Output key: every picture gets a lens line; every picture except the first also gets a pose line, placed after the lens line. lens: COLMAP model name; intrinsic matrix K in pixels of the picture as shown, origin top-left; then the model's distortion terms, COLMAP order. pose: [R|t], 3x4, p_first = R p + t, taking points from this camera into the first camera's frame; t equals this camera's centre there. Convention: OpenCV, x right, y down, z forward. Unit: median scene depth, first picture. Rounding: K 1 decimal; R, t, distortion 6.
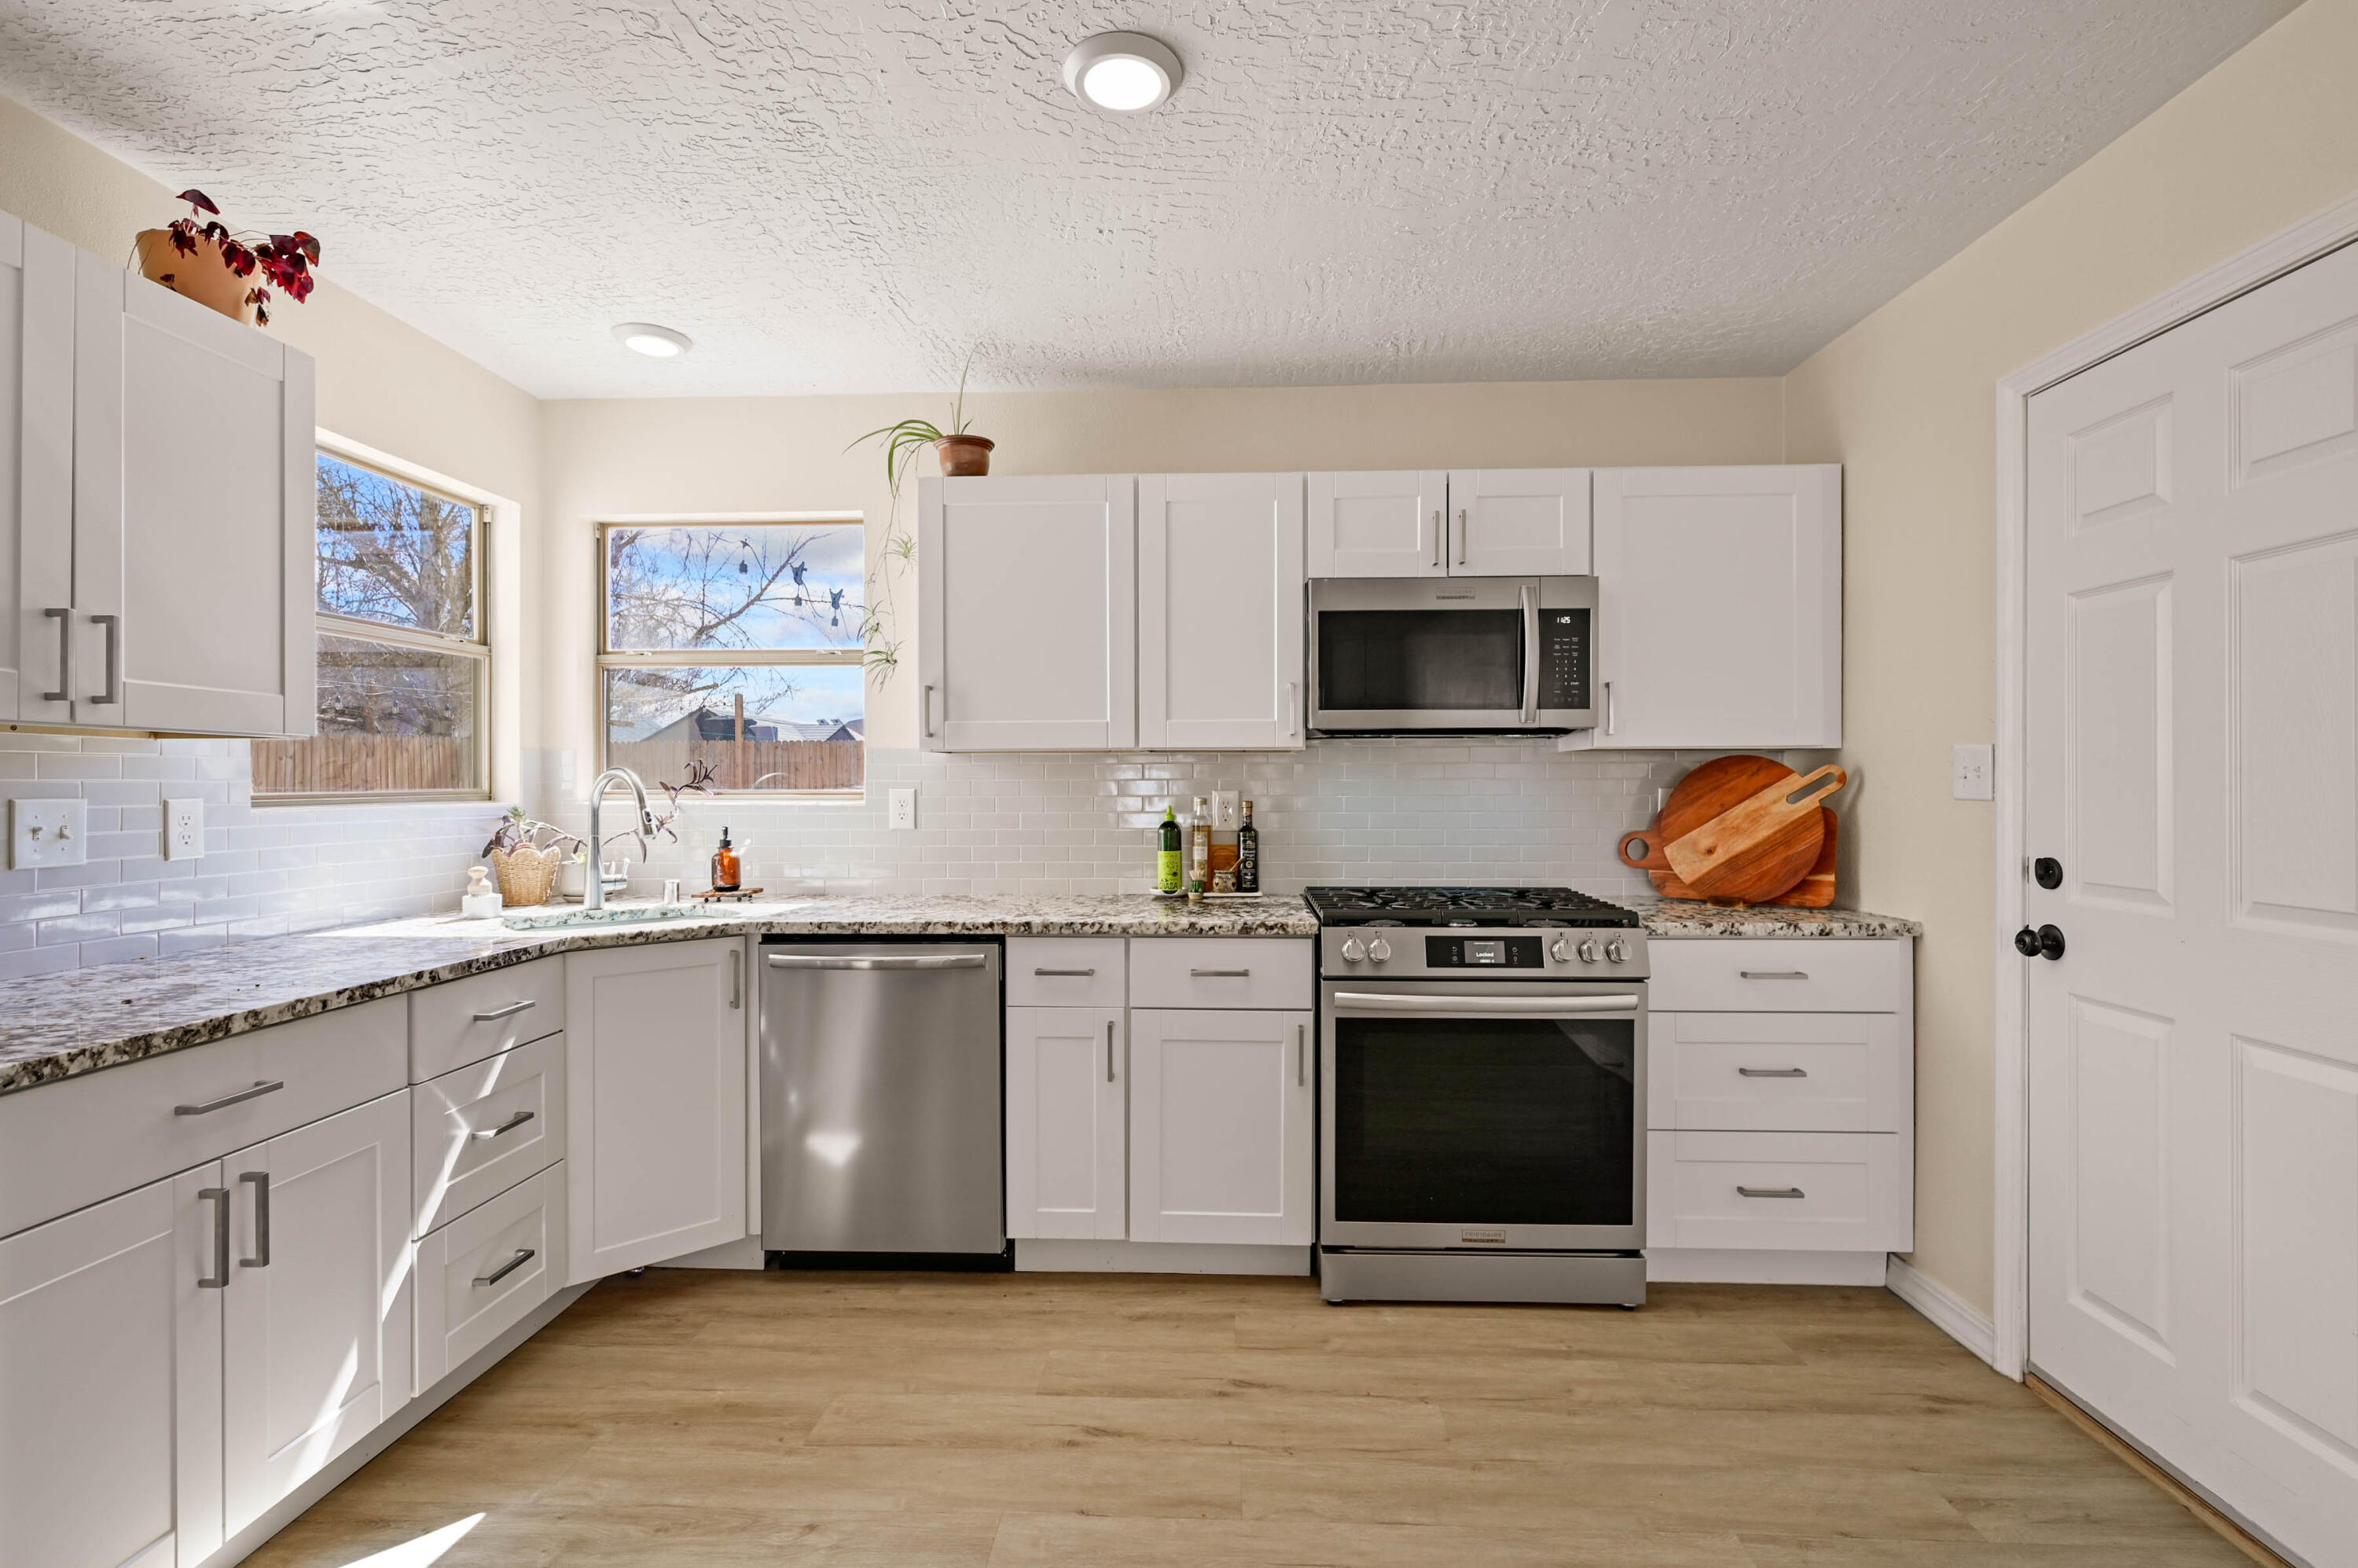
lens RADIAL K [[1088.6, 0, 1188.3], [0, 1088.6, 783.9], [0, 0, 1]] dist [-0.005107, 0.001260]
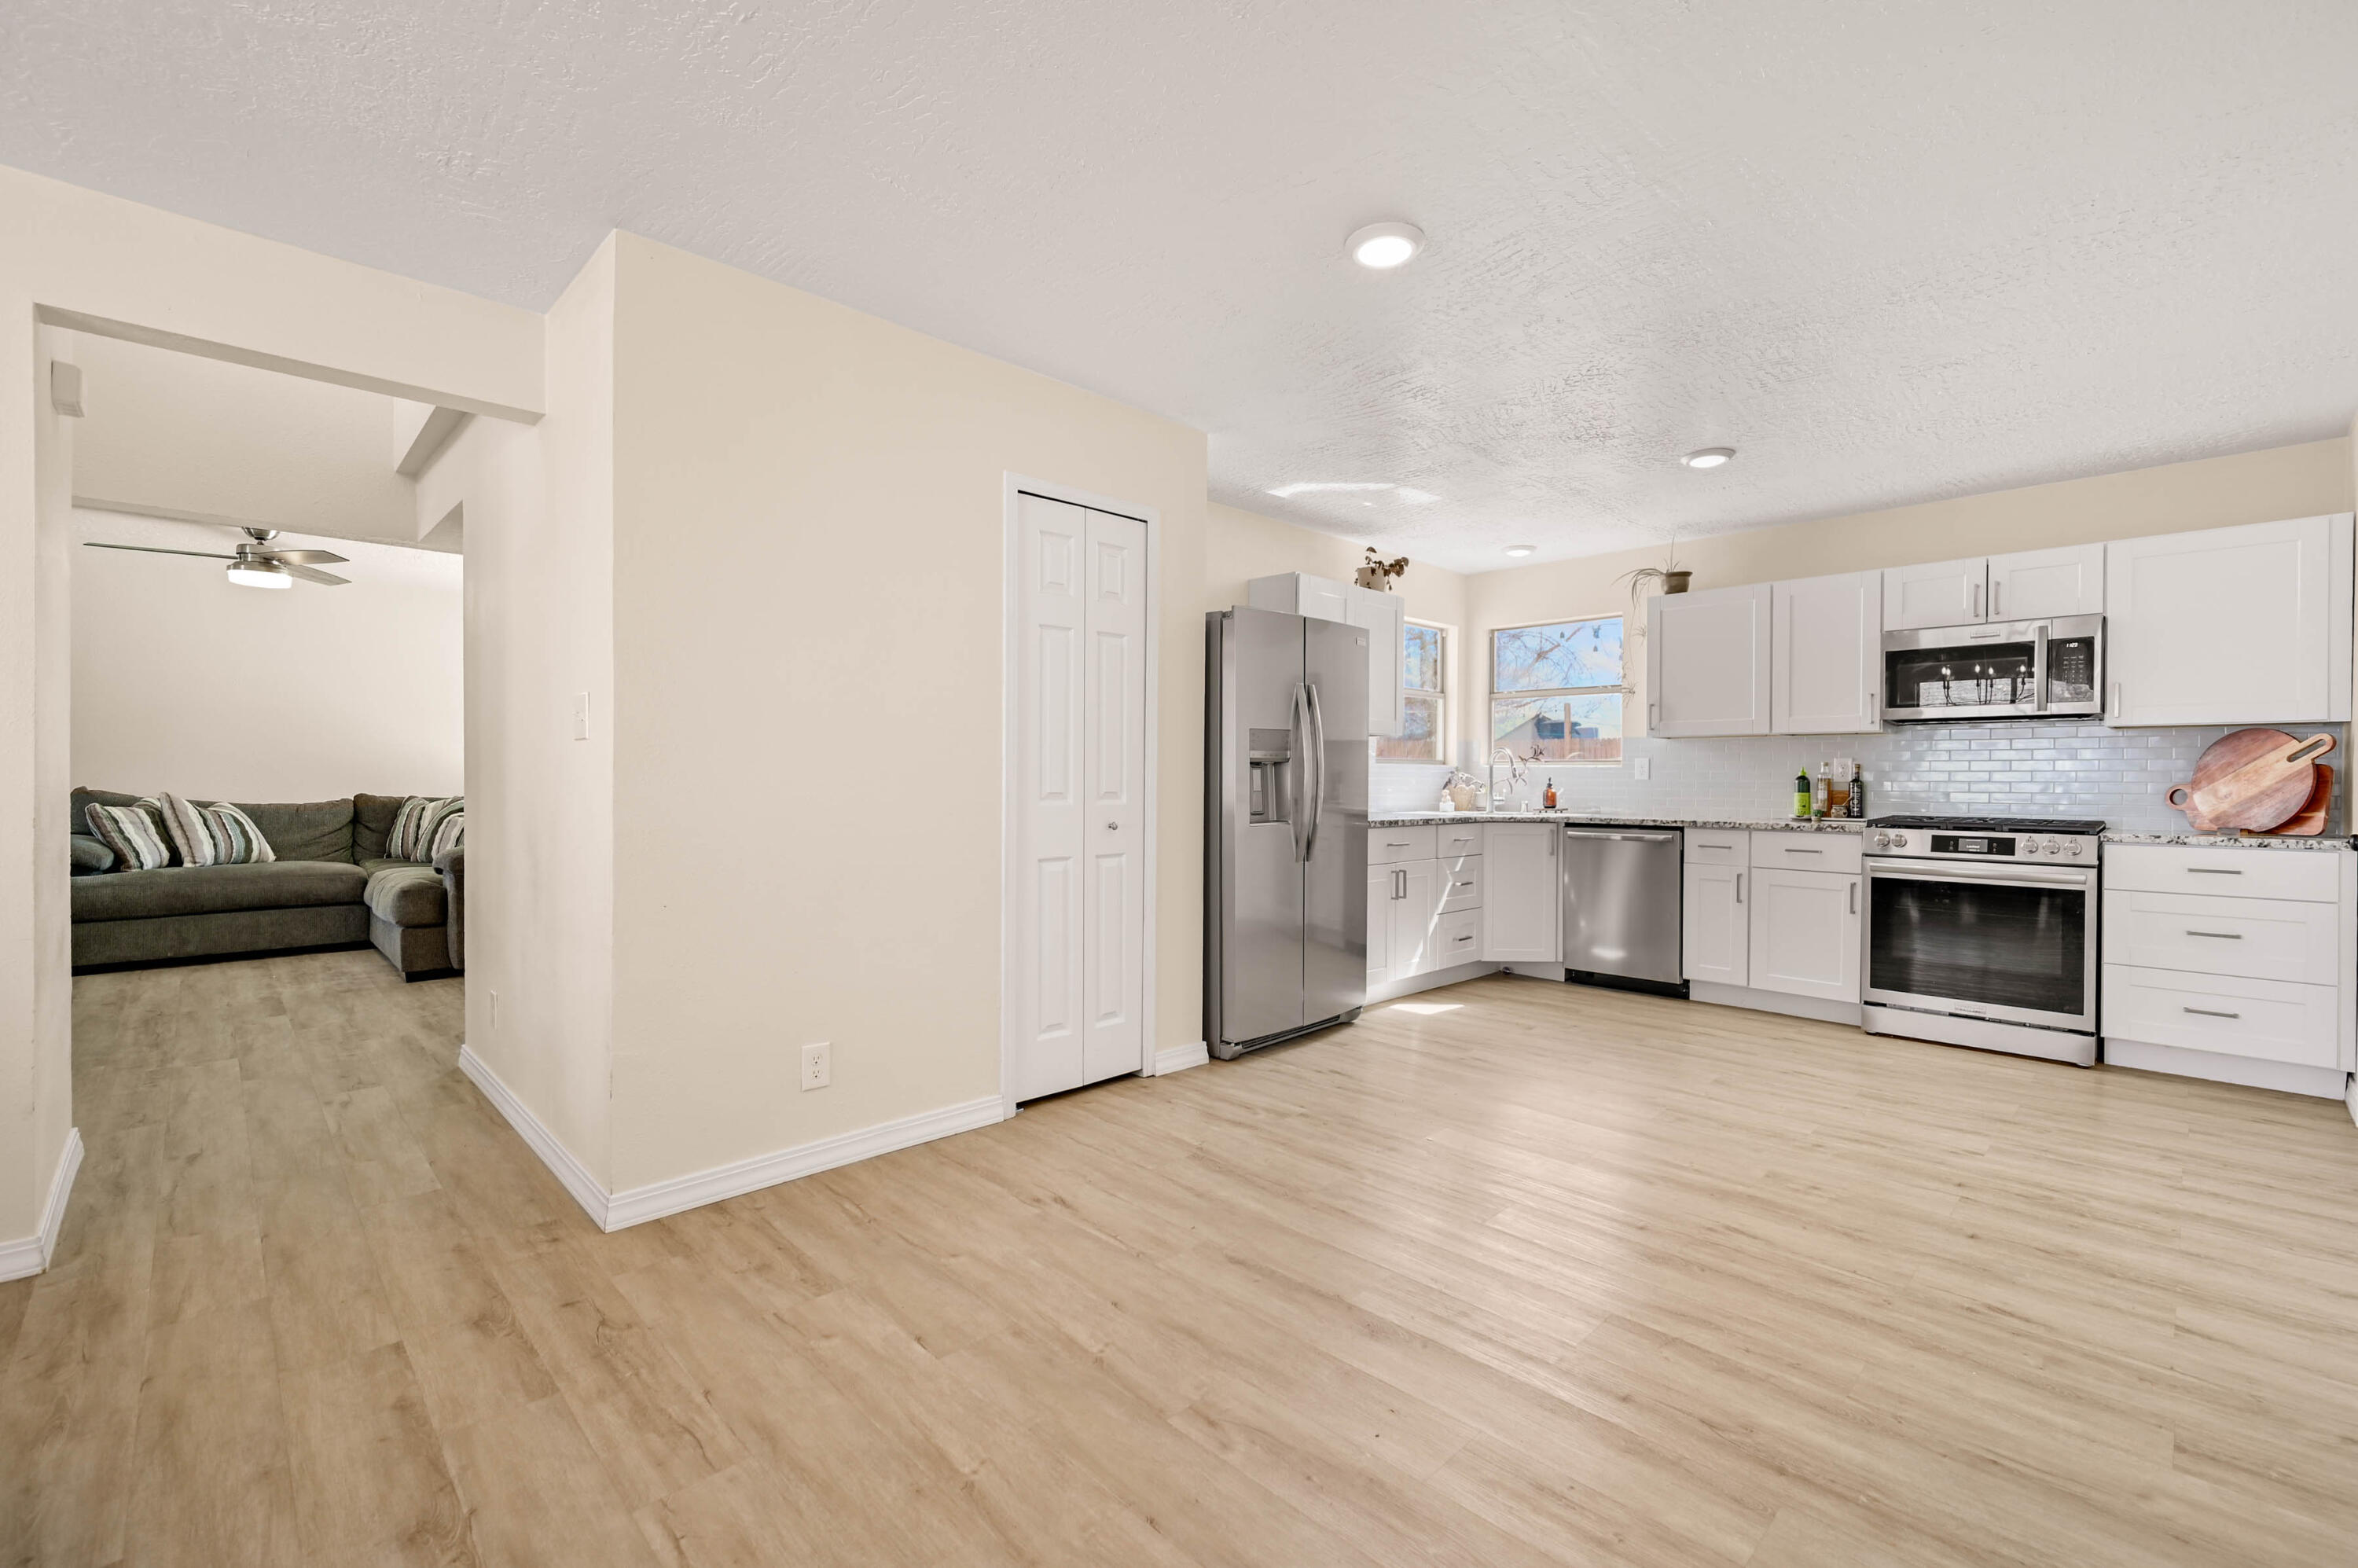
lens RADIAL K [[989.2, 0, 1182.3], [0, 989.2, 783.4], [0, 0, 1]] dist [-0.003204, -0.000547]
pose [[0.720062, 0.011266, -0.693818, 0.447687], [-0.008368, 0.999936, 0.007552, 0.053221], [0.693859, 0.000368, 0.720111, -0.997869]]
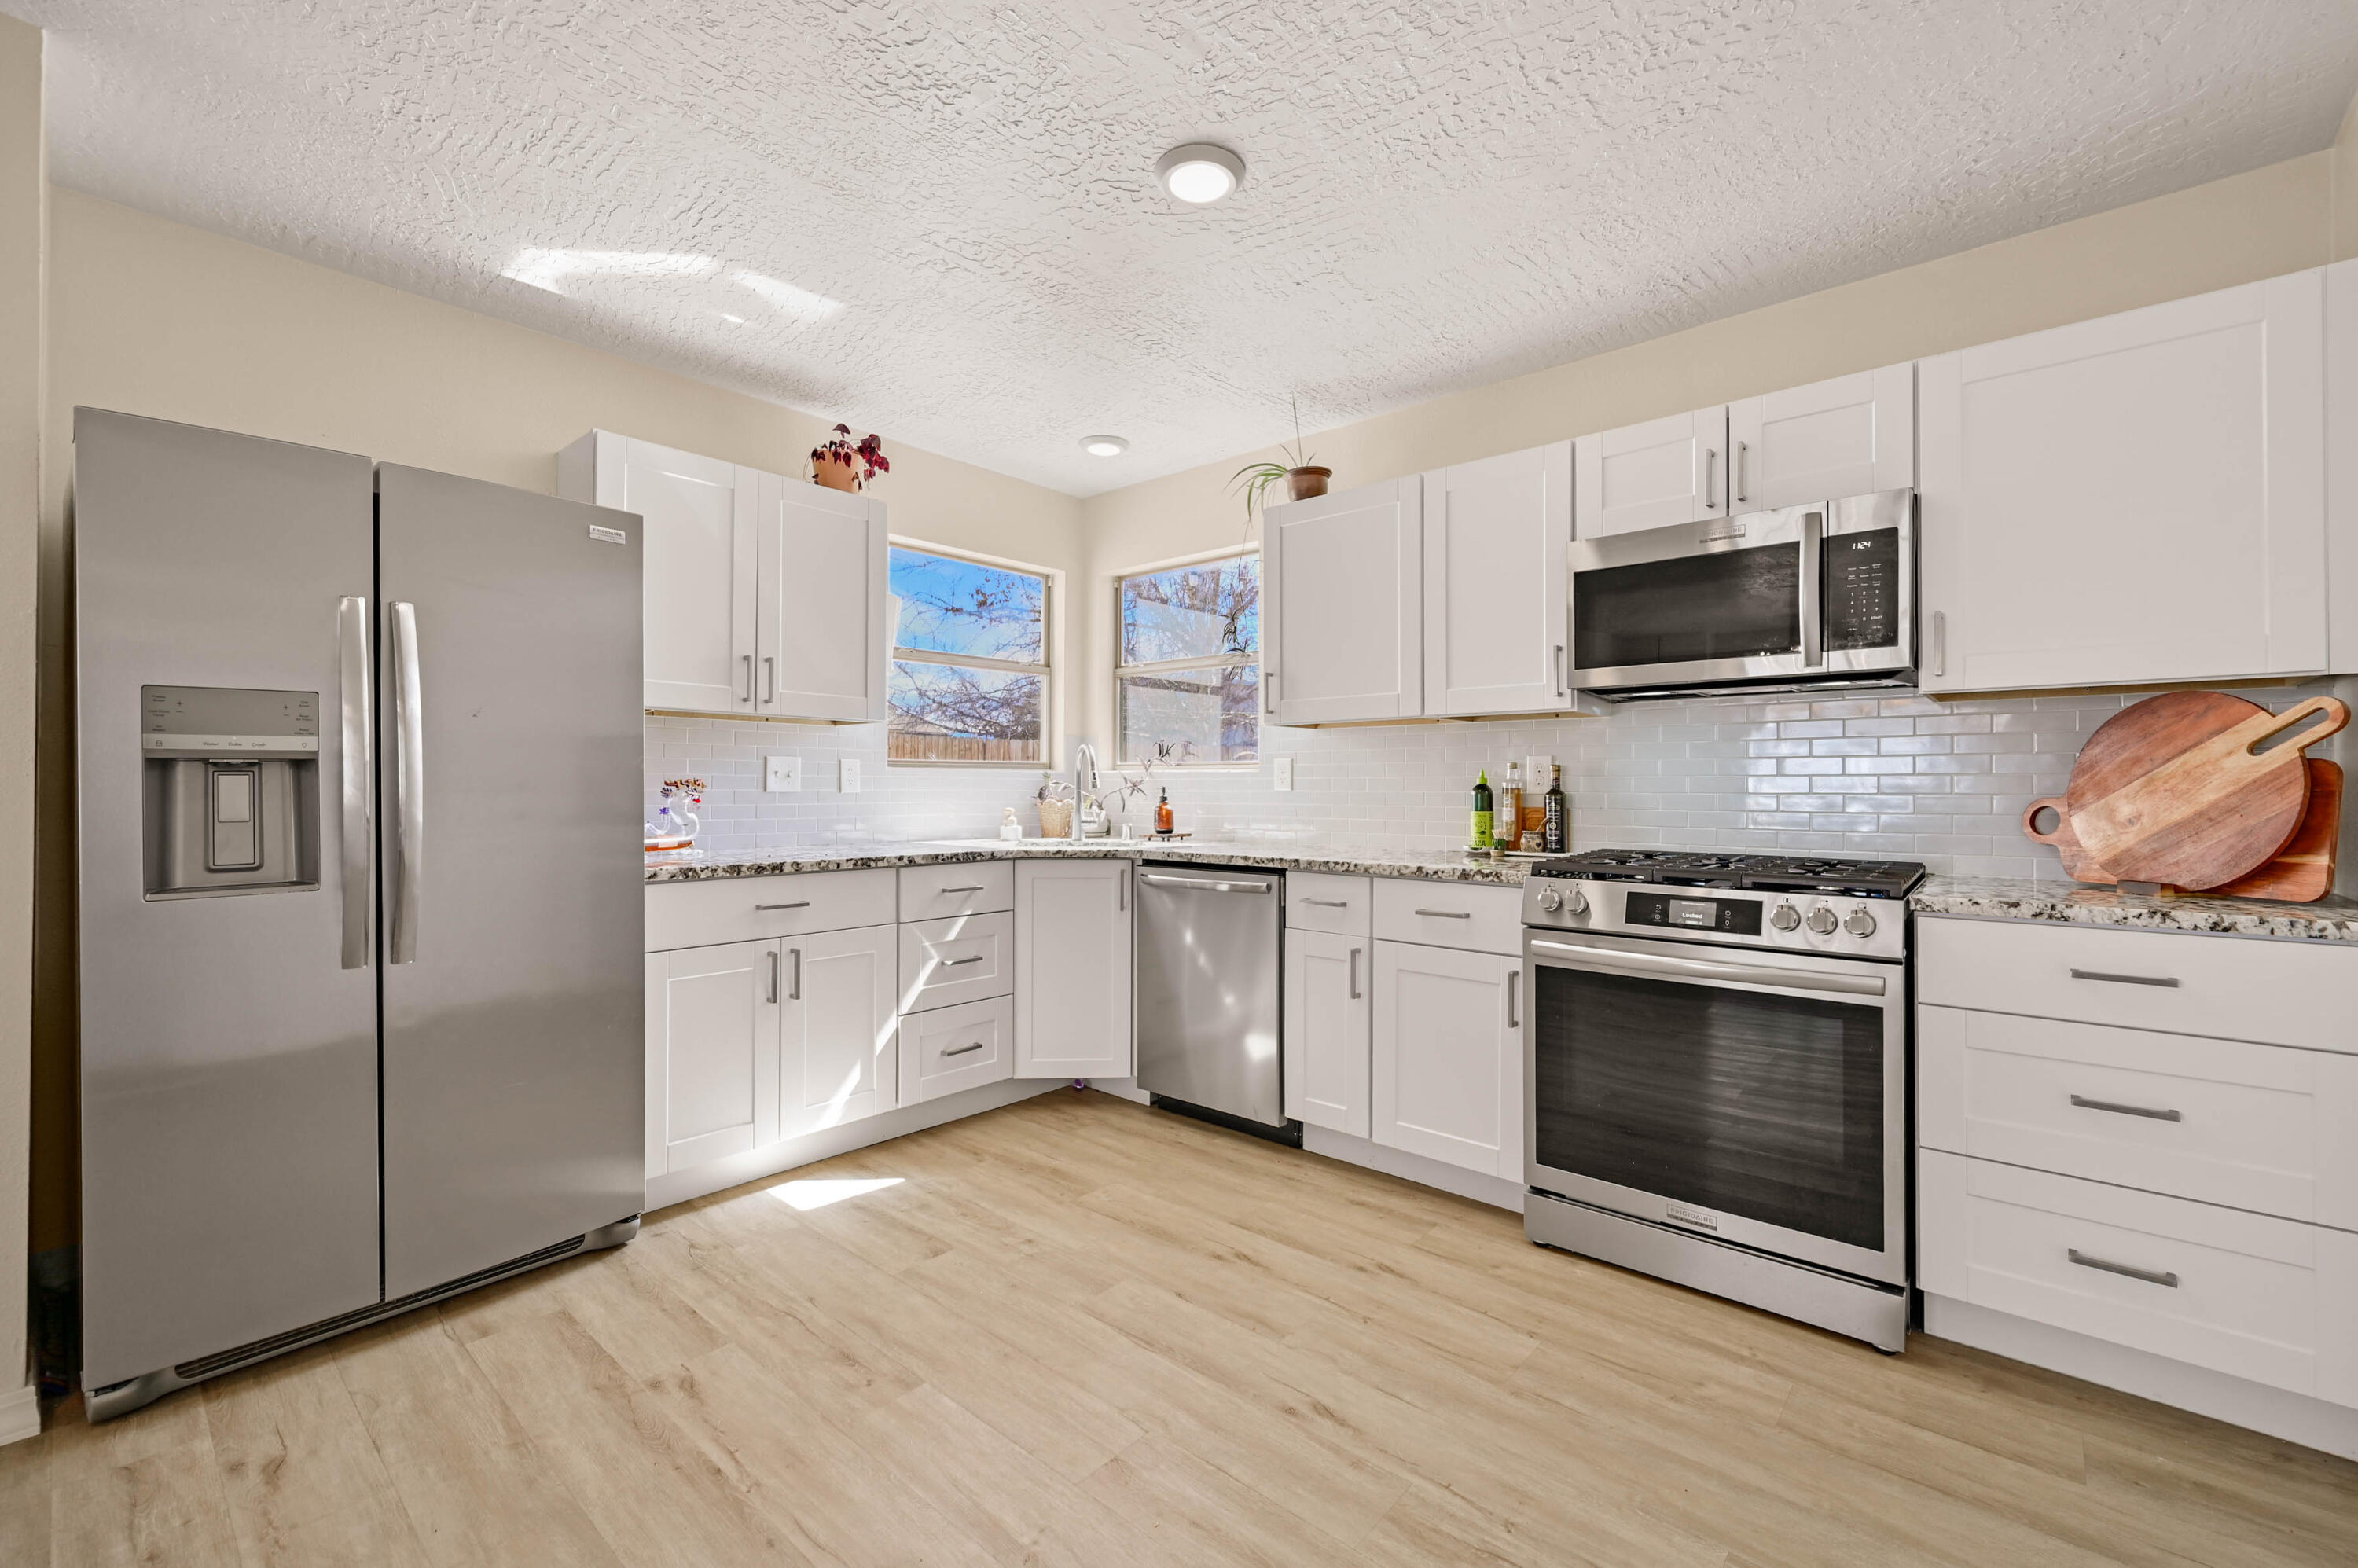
lens RADIAL K [[989.2, 0, 1173.3], [0, 989.2, 776.2], [0, 0, 1]] dist [-0.003204, -0.000547]
pose [[0.774111, -0.001489, -0.633048, 0.456372], [-0.004998, 0.999952, -0.008463, 0.045348], [0.633030, 0.009715, 0.774066, 0.056247]]
